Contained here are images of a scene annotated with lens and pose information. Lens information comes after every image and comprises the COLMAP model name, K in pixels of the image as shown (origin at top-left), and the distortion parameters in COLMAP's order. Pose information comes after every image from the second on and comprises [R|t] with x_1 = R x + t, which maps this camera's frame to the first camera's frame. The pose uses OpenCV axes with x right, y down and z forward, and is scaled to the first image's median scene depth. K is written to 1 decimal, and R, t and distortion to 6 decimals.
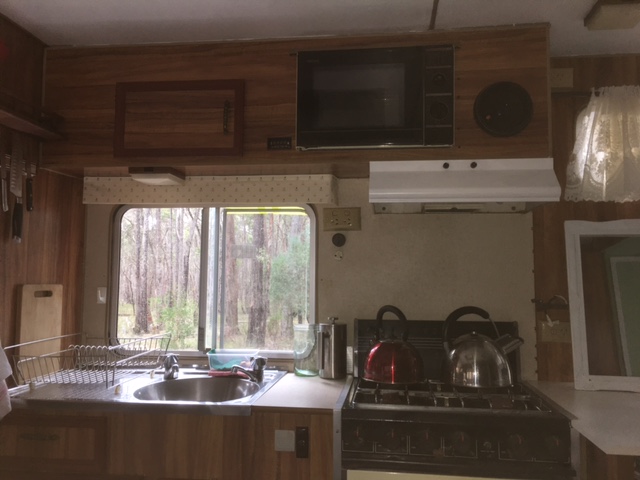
lens RADIAL K [[545.2, 0, 309.4], [0, 545.2, 236.9], [0, 0, 1]] dist [0.016833, 0.001070]
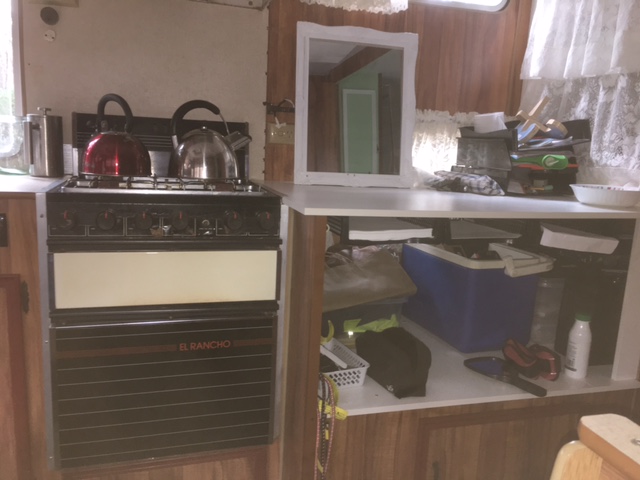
lens RADIAL K [[545.0, 0, 320.0], [0, 545.0, 240.0], [0, 0, 1]] dist [0.078775, -0.104040]
pose [[0.904374, -0.034451, 0.425347, 0.061515], [-0.076408, 0.967556, 0.240826, 0.112206], [-0.419844, -0.250296, 0.872401, 0.003078]]
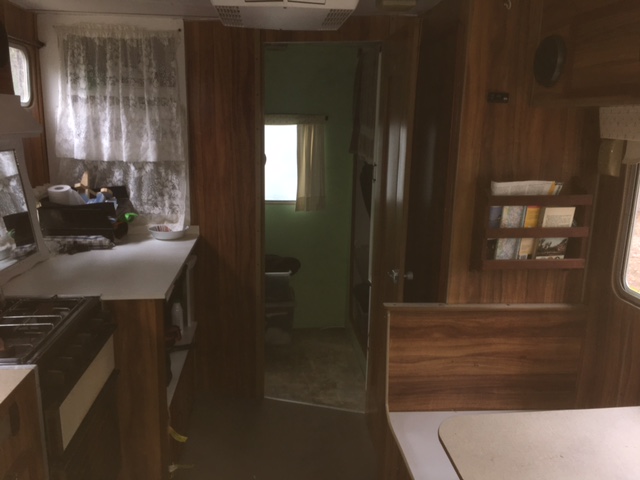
lens RADIAL K [[545.0, 0, 320.0], [0, 545.0, 240.0], [0, 0, 1]] dist [0.078775, -0.104040]
pose [[-0.236582, -0.220043, 0.946367, -0.770949], [-0.086519, 0.974919, 0.205053, -0.126566], [-0.967752, -0.033367, -0.249686, 0.593675]]
